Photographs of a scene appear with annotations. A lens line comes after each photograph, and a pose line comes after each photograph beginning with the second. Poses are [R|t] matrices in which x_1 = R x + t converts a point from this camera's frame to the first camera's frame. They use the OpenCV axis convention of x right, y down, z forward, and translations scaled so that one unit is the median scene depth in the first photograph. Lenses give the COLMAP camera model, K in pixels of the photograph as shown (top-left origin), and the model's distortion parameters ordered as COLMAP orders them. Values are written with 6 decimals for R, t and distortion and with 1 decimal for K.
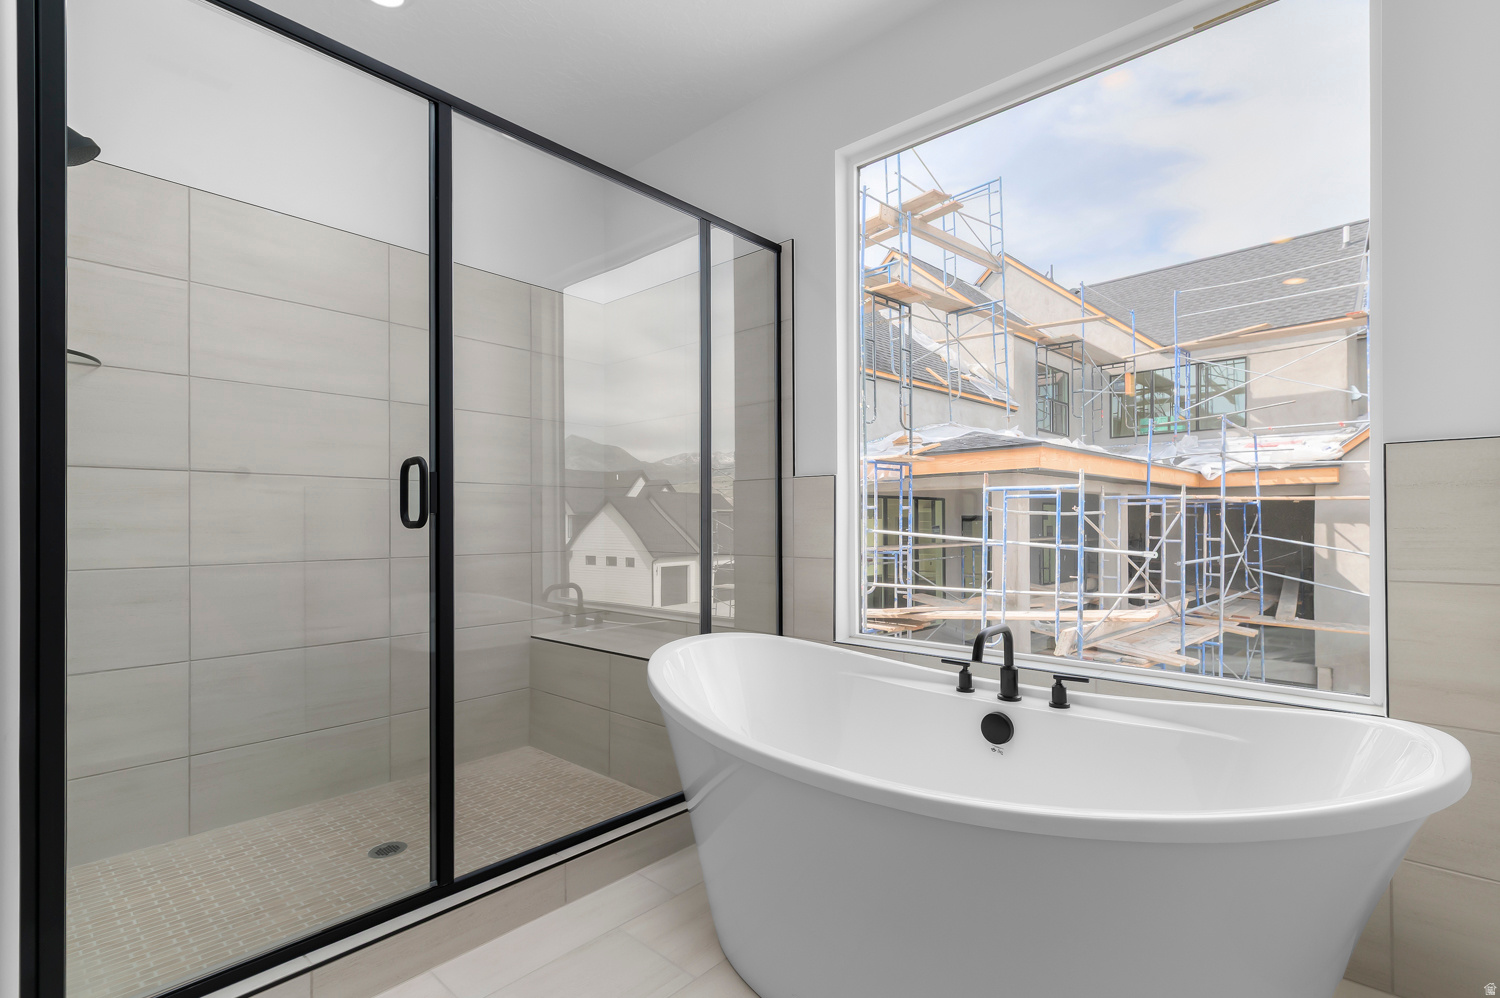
lens RADIAL K [[691.2, 0, 749.4], [0, 691.2, 508.7], [0, 0, 1]] dist [0.001318, 0.000270]
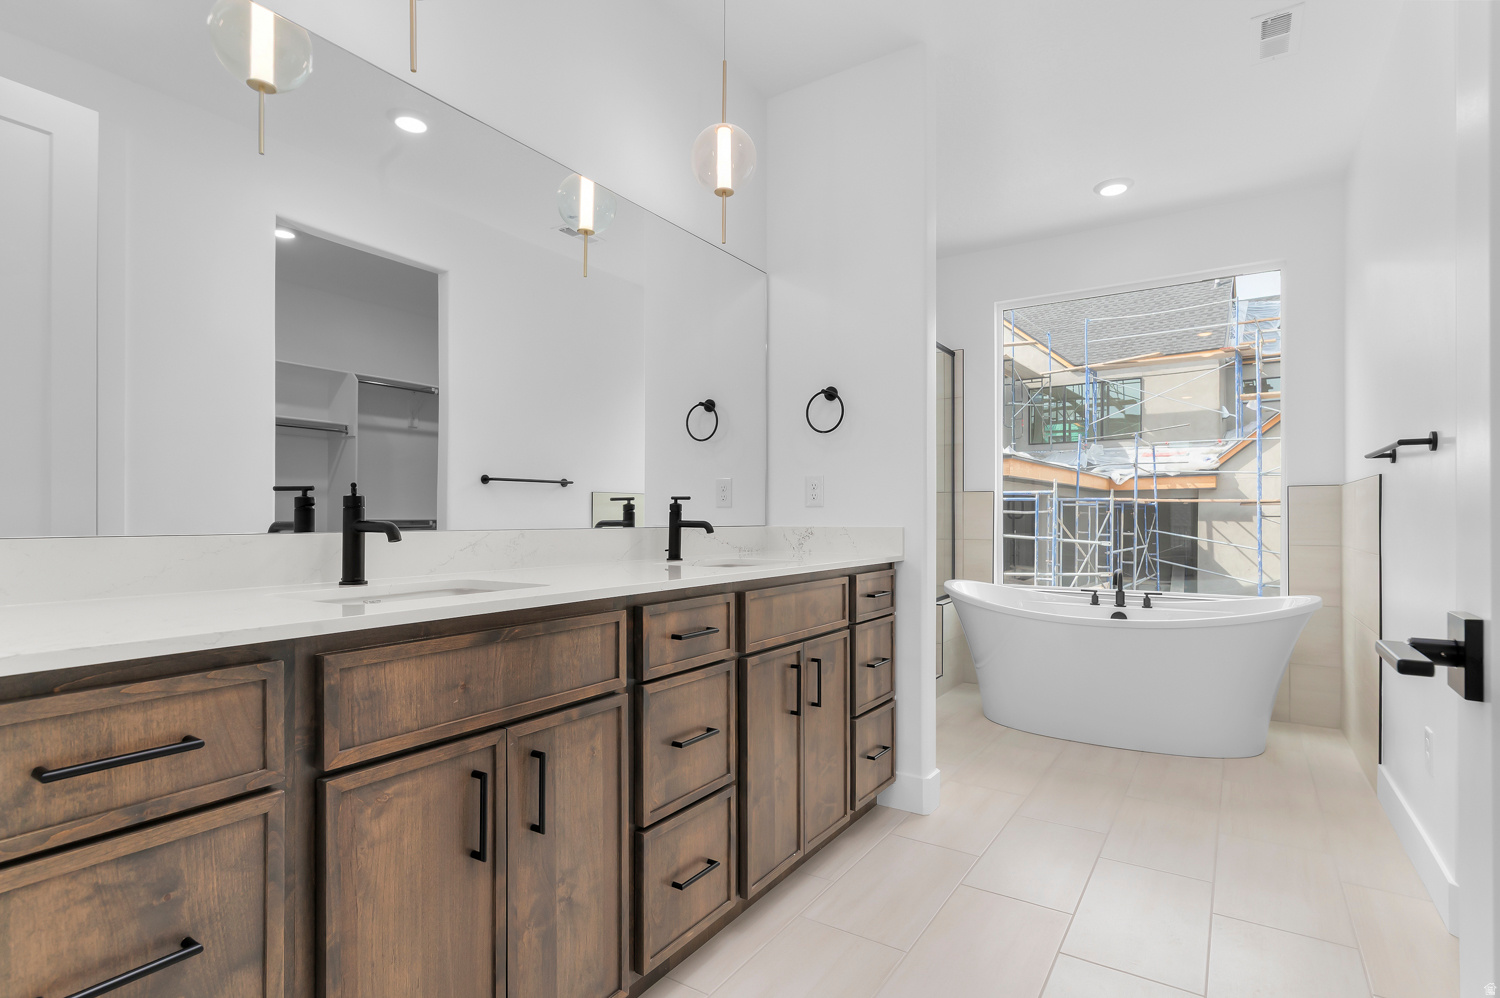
lens RADIAL K [[724.3, 0, 751.0], [0, 724.3, 503.9], [0, 0, 1]] dist [0.000376, 0.000320]
pose [[0.988313, 0.006646, 0.152296, -0.158254], [-0.006570, 0.999978, -0.000999, -0.002691], [-0.152299, -0.000014, 0.988334, -0.145117]]
